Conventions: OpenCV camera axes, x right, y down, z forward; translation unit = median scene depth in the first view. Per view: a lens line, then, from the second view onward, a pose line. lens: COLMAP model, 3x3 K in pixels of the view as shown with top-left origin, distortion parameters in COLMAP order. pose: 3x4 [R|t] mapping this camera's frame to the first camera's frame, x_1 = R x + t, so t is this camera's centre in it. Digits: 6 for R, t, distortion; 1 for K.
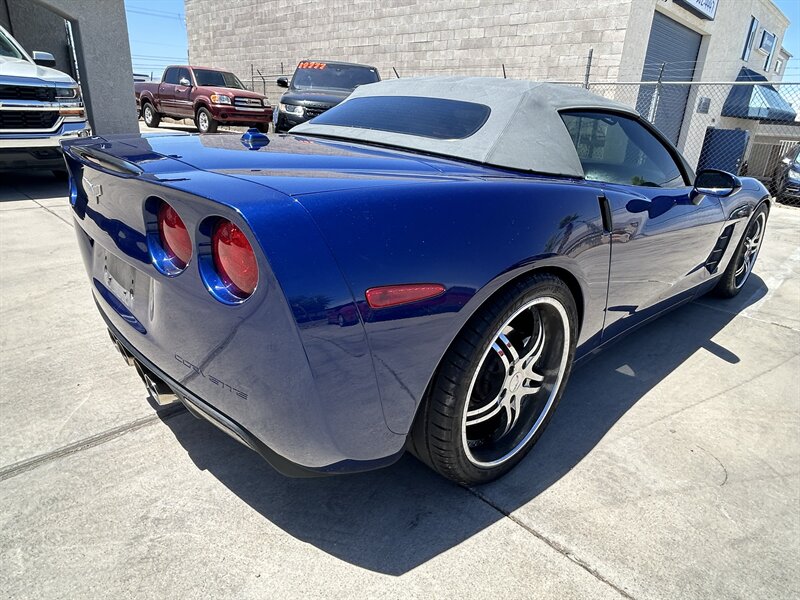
lens RADIAL K [[497.6, 0, 394.5], [0, 497.6, 295.6], [0, 0, 1]] dist [-0.020654, 0.015674]
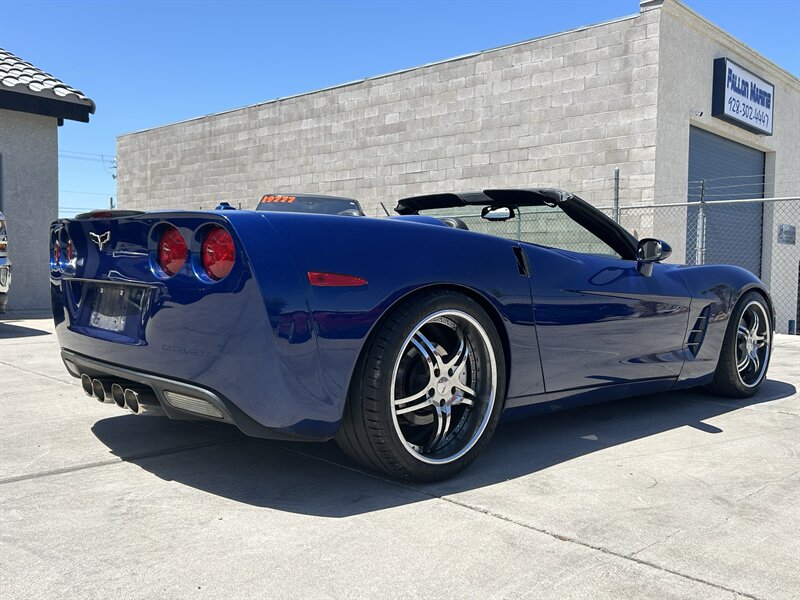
lens RADIAL K [[748.5, 0, 405.5], [0, 748.5, 302.9], [0, 0, 1]] dist [0.032699, 0.000000]
pose [[0.999371, -0.033394, 0.011928, 0.065835], [0.035446, 0.950437, -0.308889, 0.249881], [-0.001021, 0.309118, 0.951023, -0.350883]]
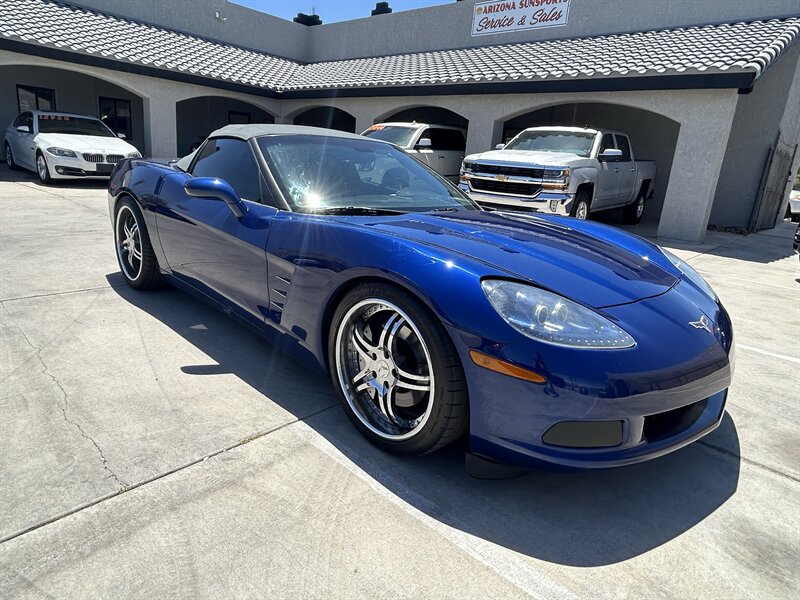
lens RADIAL K [[497.6, 0, 397.5], [0, 497.6, 295.9], [0, 0, 1]] dist [-0.020654, 0.015674]
pose [[0.028620, 0.213463, -0.976532, 1.266341], [-0.422965, 0.887750, 0.181660, -0.275371], [0.905694, 0.407840, 0.115695, 0.940170]]
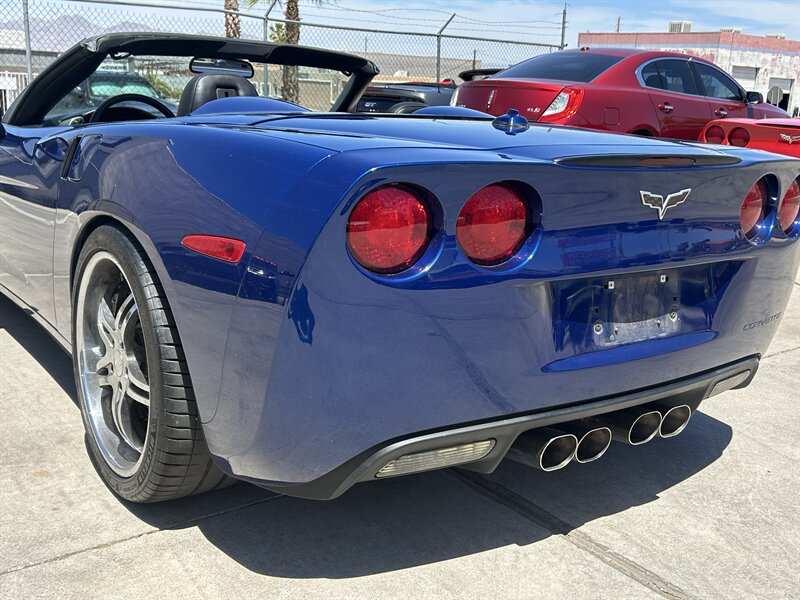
lens RADIAL K [[861.2, 0, 404.1], [0, 861.2, 317.9], [0, 0, 1]] dist [0.020912, 0.000000]
pose [[0.118598, -0.305248, 0.944859, -0.868292], [0.308239, 0.915881, 0.257197, -0.227536], [-0.943887, 0.260740, 0.202711, 0.505907]]
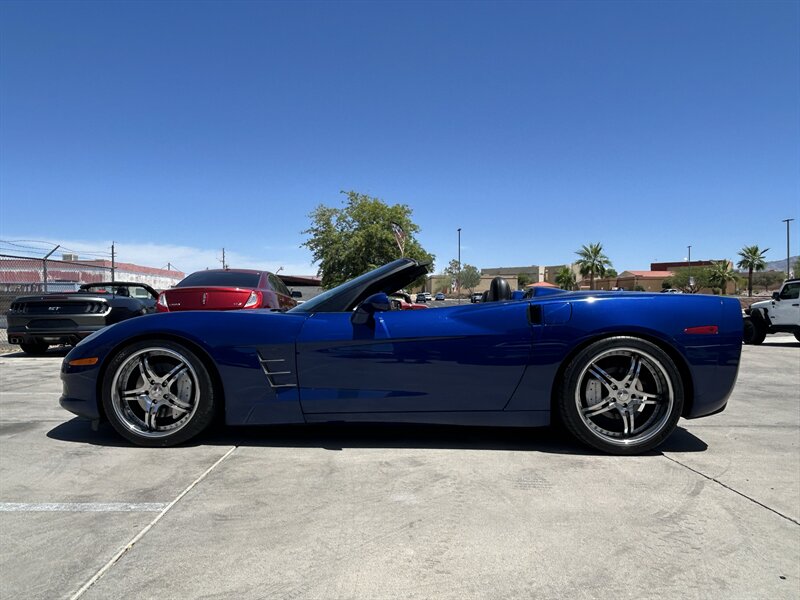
lens RADIAL K [[541.0, 0, 399.6], [0, 541.0, 303.8], [0, 0, 1]] dist [-0.012733, 0.003744]
pose [[-0.712167, -0.054269, 0.699909, -0.661978], [0.205602, 0.937165, 0.281868, -0.601646], [-0.671227, 0.344640, -0.656260, 1.703180]]
